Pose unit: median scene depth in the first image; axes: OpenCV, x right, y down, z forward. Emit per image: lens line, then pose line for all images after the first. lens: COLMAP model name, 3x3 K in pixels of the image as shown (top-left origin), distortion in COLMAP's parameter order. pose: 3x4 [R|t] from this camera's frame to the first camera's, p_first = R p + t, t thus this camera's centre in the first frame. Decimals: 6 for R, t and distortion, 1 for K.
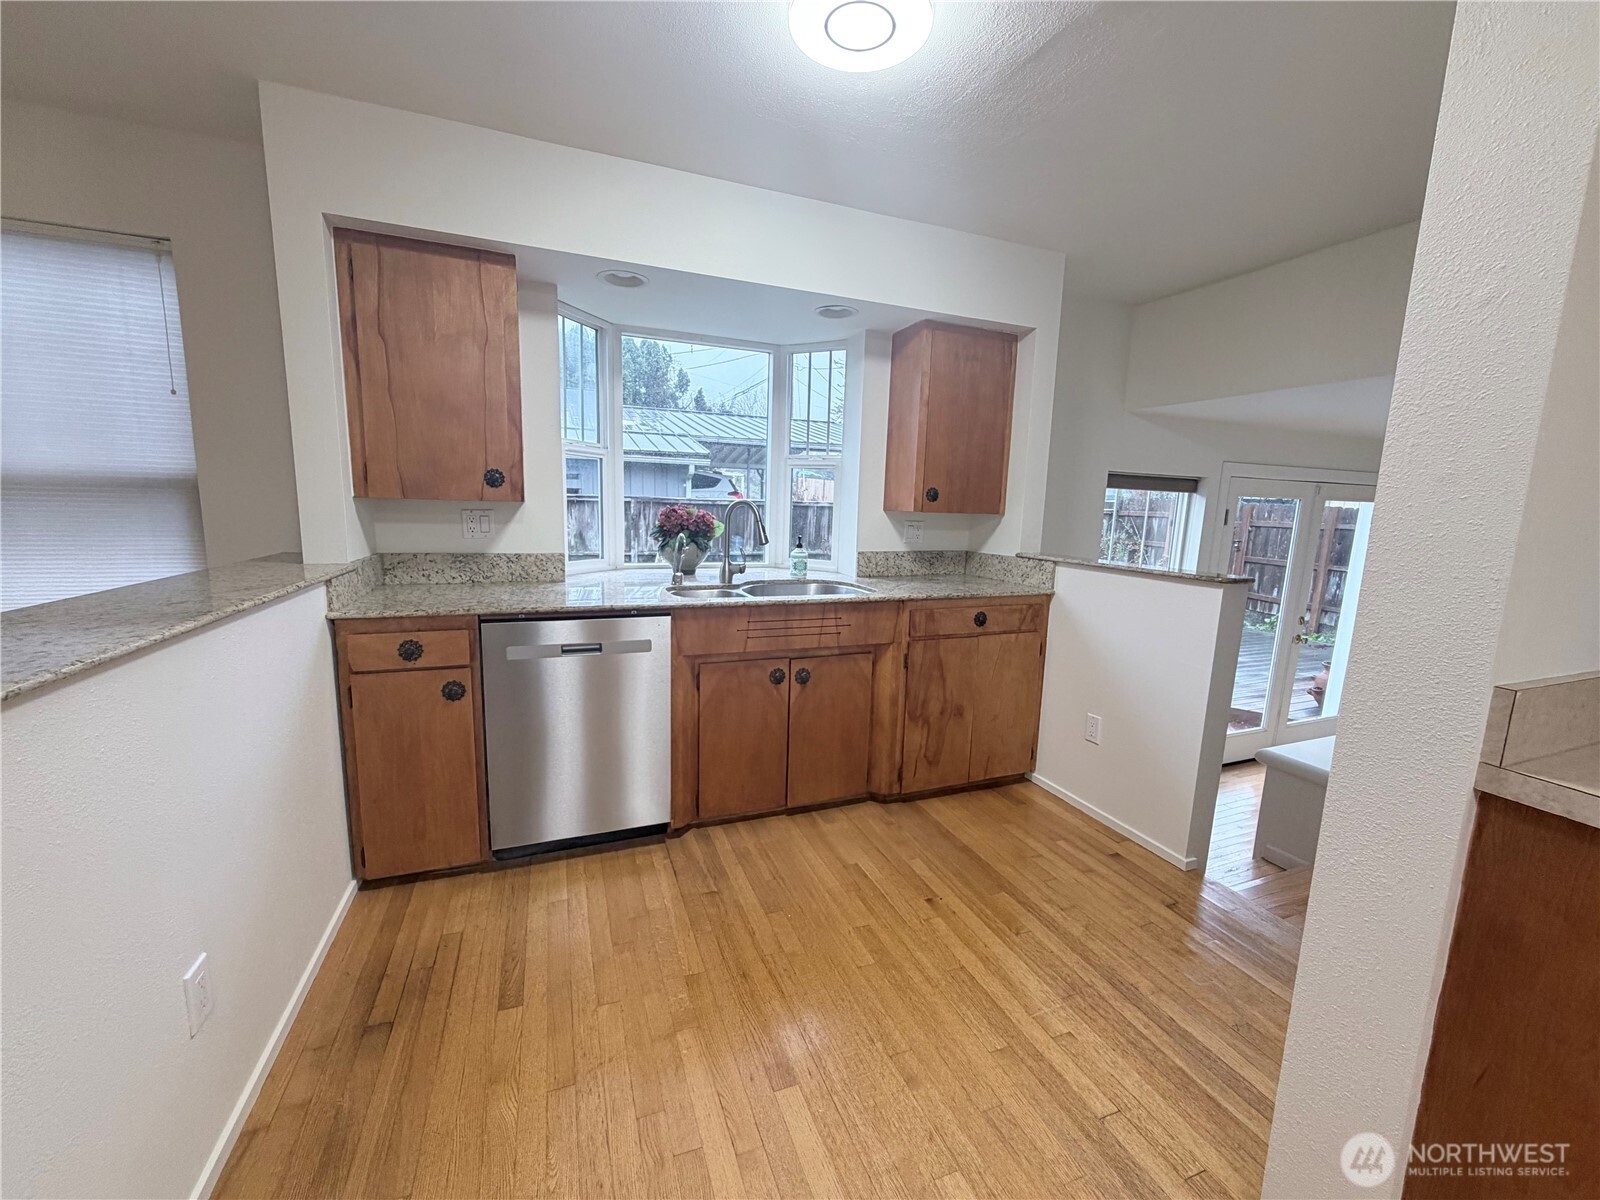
lens RADIAL K [[633.1, 0, 794.2], [0, 633.1, 601.7], [0, 0, 1]] dist [0.000882, -0.000438]
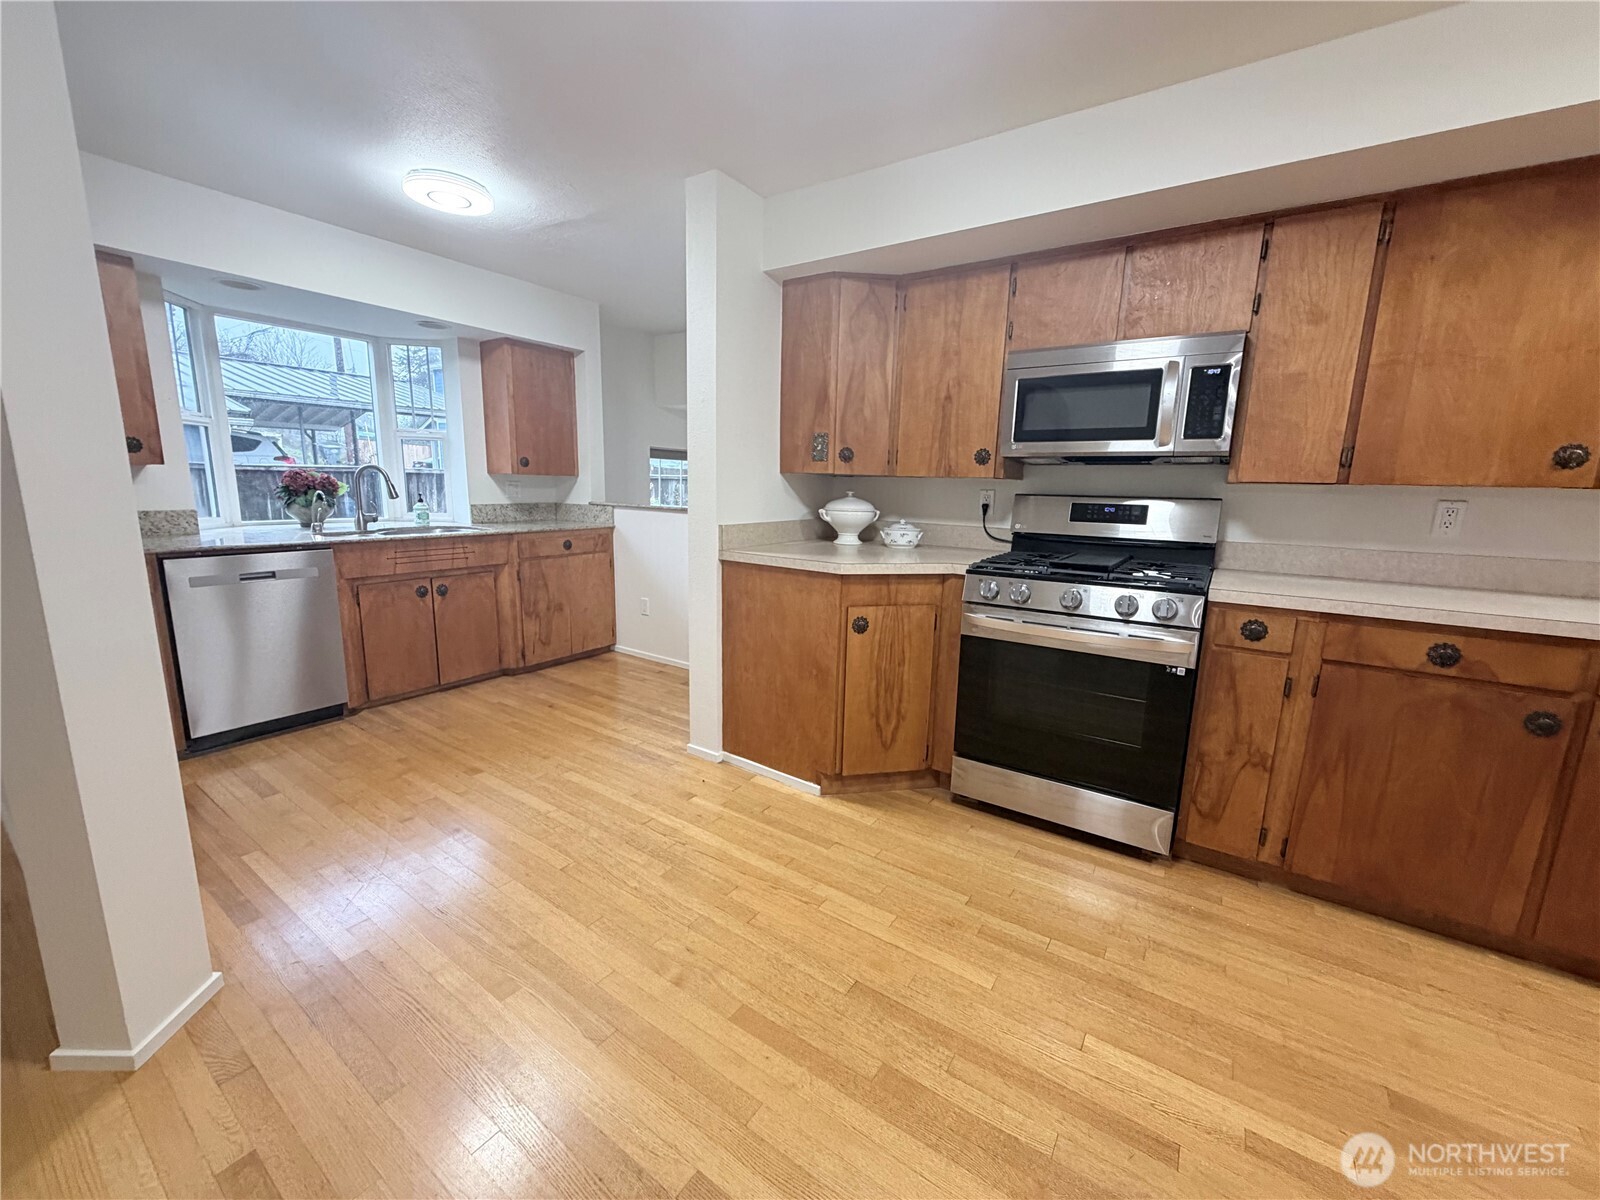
lens RADIAL K [[633.1, 0, 794.1], [0, 633.1, 599.5], [0, 0, 1]] dist [0.000882, -0.000438]
pose [[0.824474, -0.111925, 0.554721, -0.116306], [0.086087, 0.993644, 0.072535, 0.095289], [-0.559313, -0.012049, 0.828869, -0.570803]]
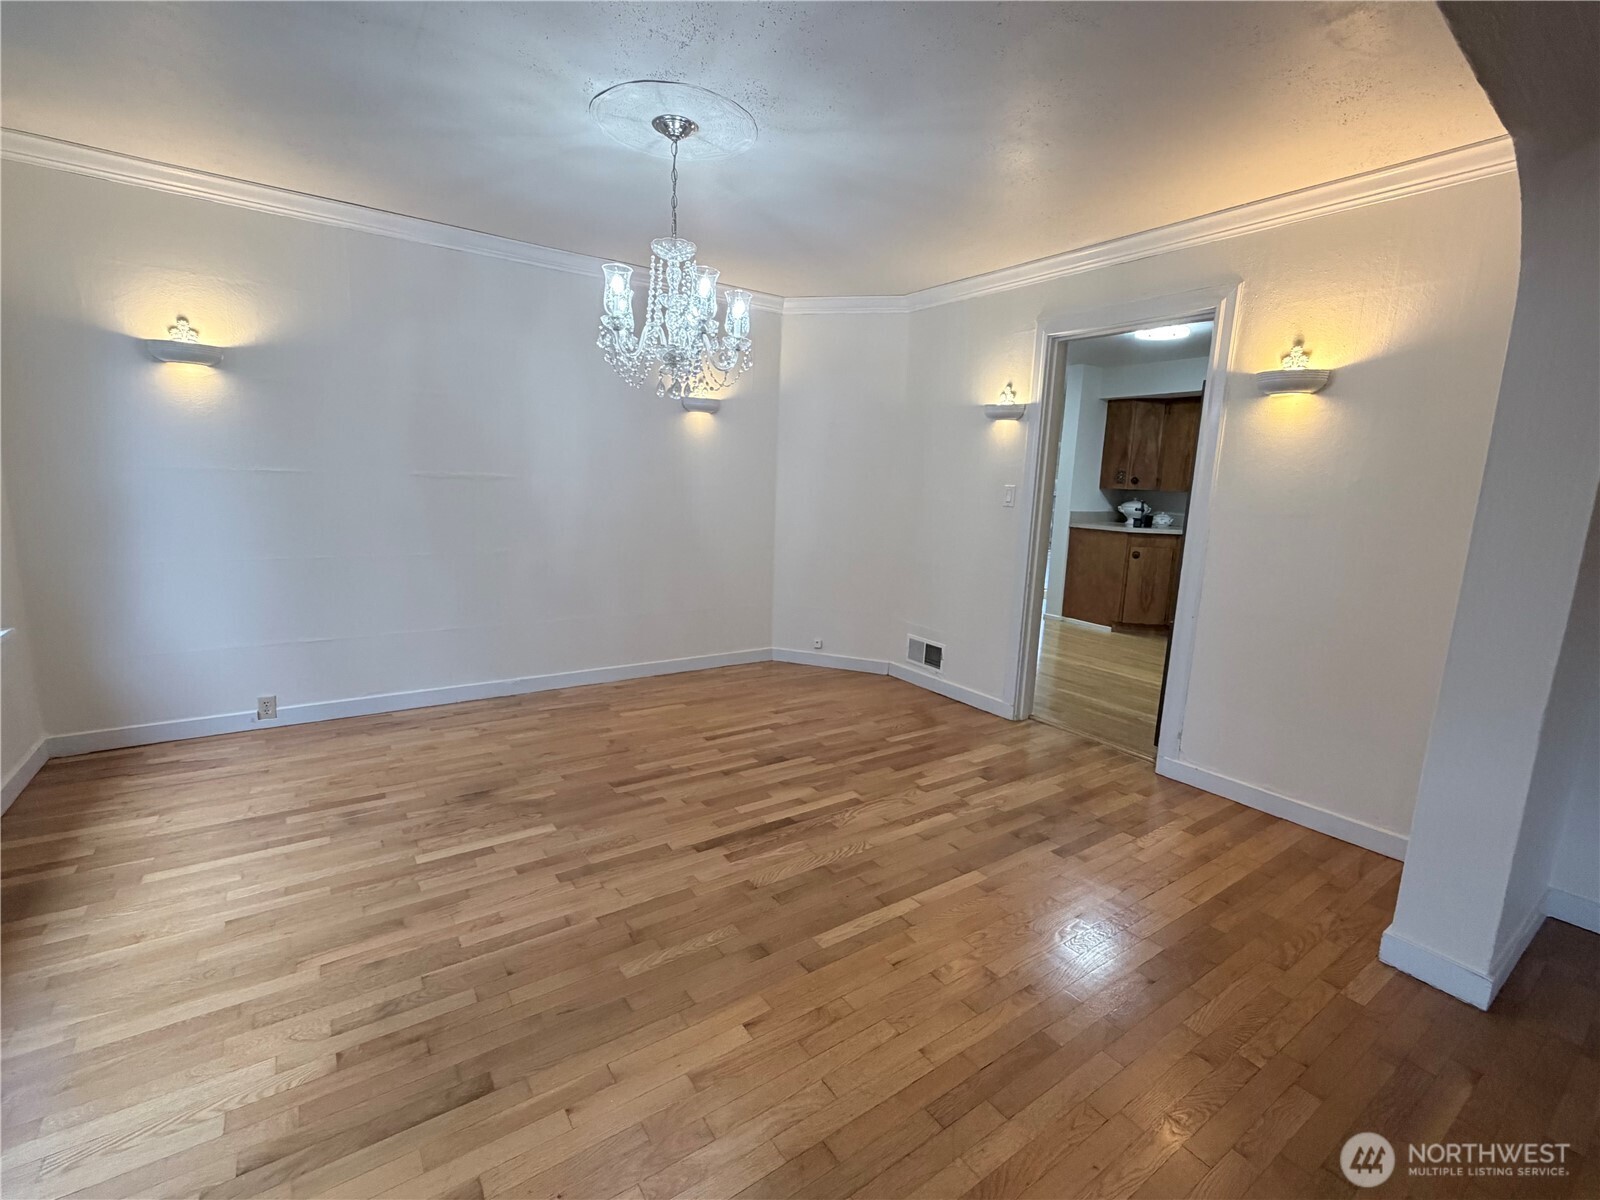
lens RADIAL K [[701.6, 0, 798.2], [0, 701.6, 596.1], [0, 0, 1]] dist [-0.013495, 0.003988]
pose [[0.971553, -0.029180, 0.235017, -1.163731], [0.024927, 0.999468, 0.021044, 0.263123], [-0.235506, -0.014587, 0.971763, -1.849681]]
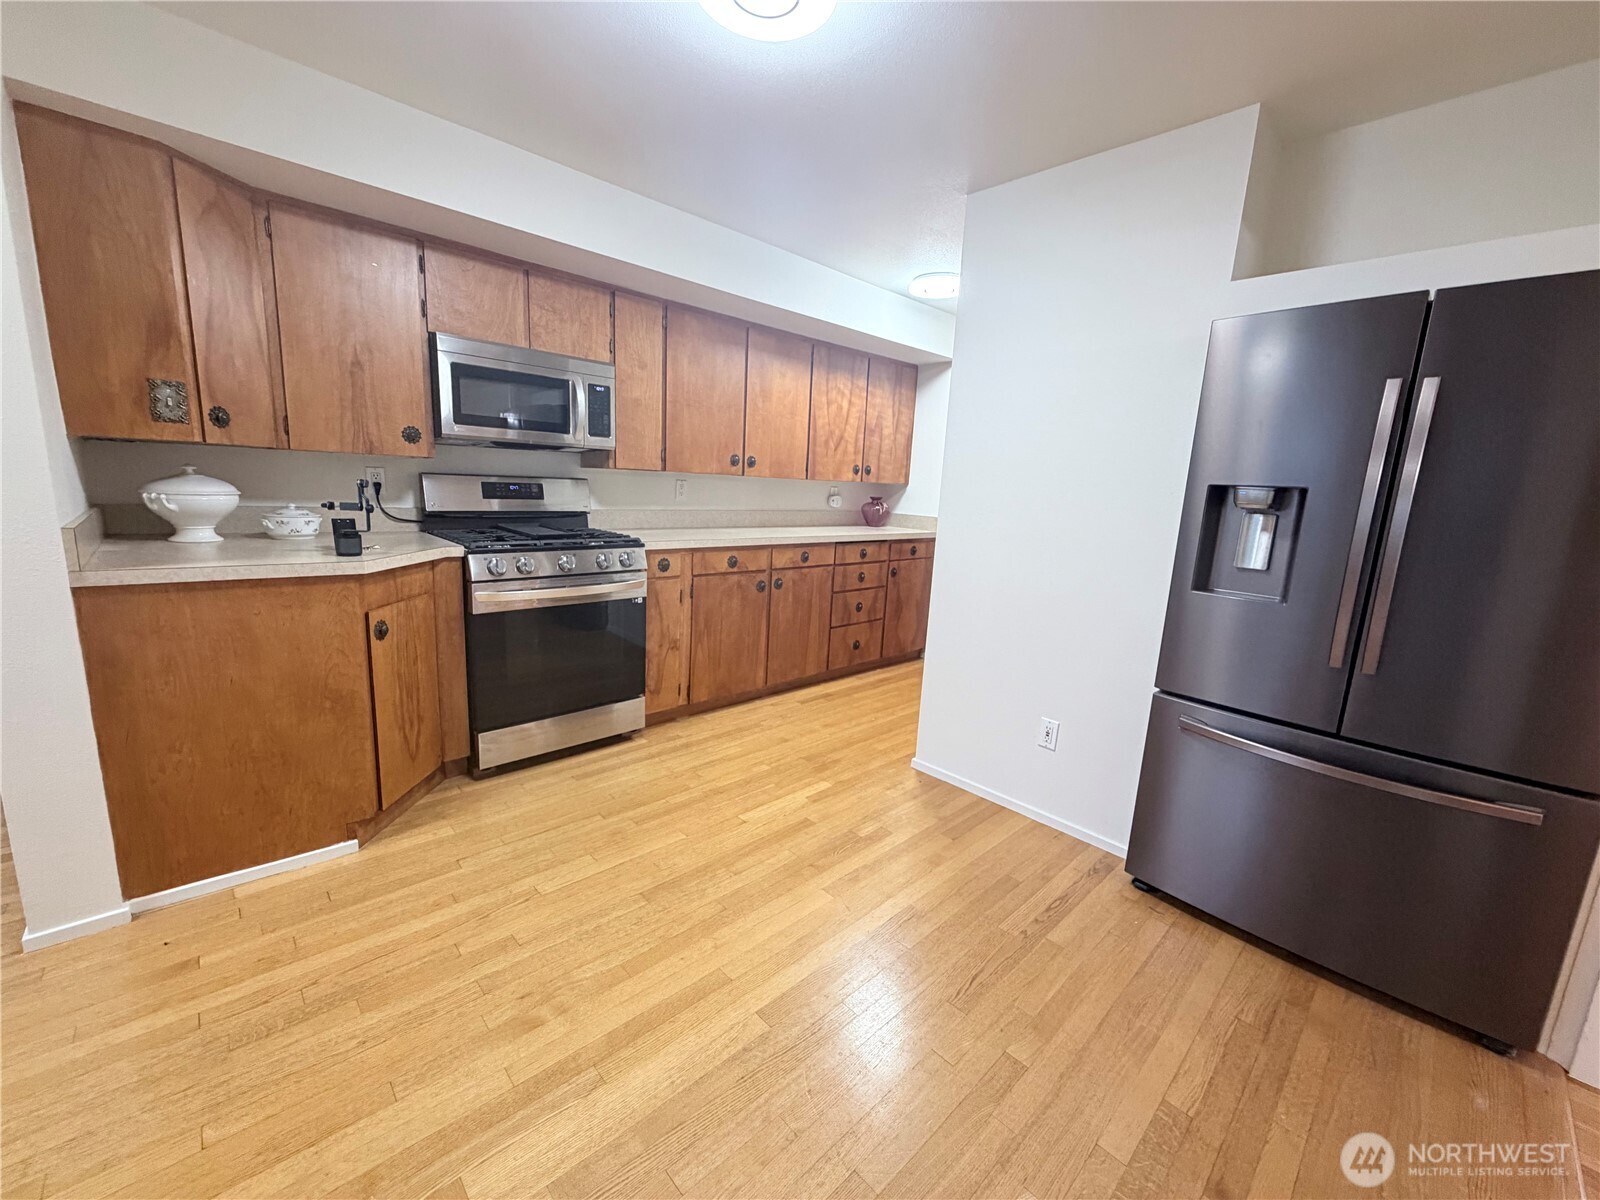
lens RADIAL K [[633.1, 0, 793.0], [0, 633.1, 597.3], [0, 0, 1]] dist [0.000882, -0.000438]
pose [[-0.368148, -0.211882, 0.905303, -0.415540], [0.082204, 0.962457, 0.258688, 0.008647], [-0.926126, 0.169654, -0.336909, -0.091170]]
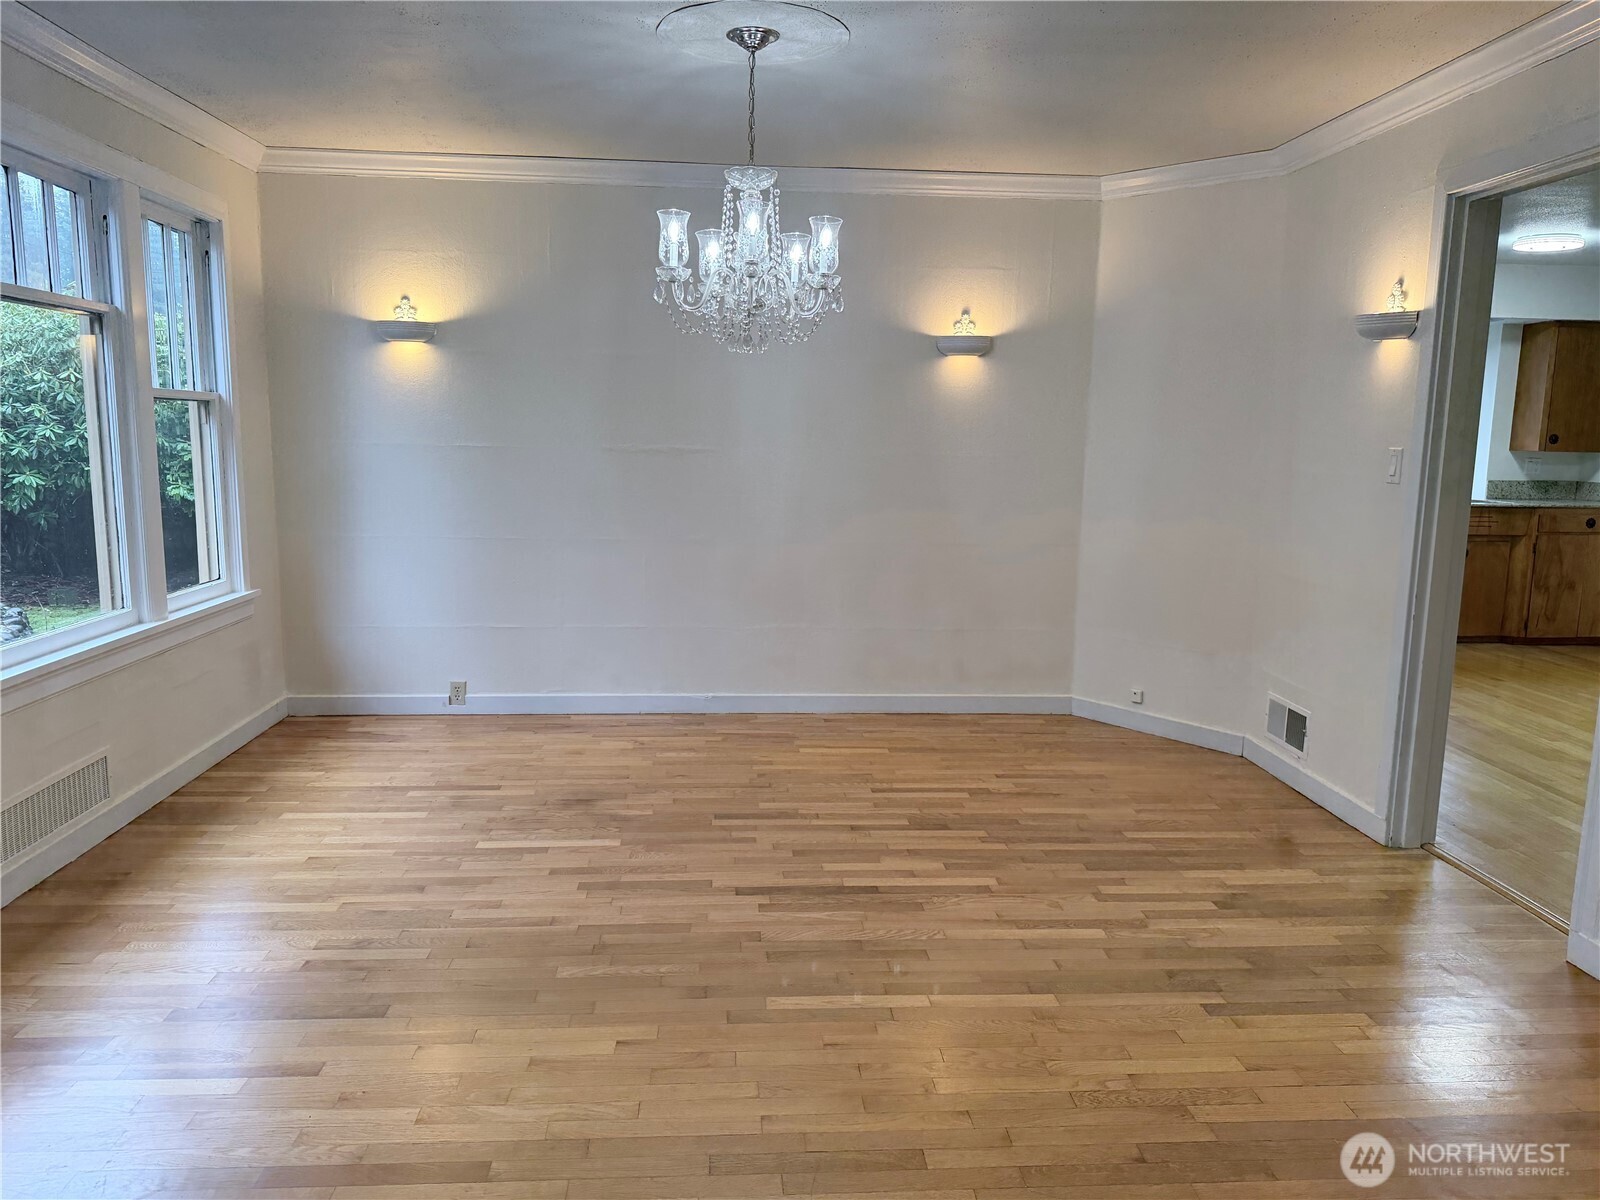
lens RADIAL K [[1116.0, 0, 816.4], [0, 1116.0, 604.2], [0, 0, 1]] dist [0.038955, -0.050354]
pose [[0.956223, 0.033365, -0.290730, -0.676127], [-0.036304, 0.999330, -0.004720, 0.299394], [0.290378, 0.015068, 0.956793, -2.067147]]
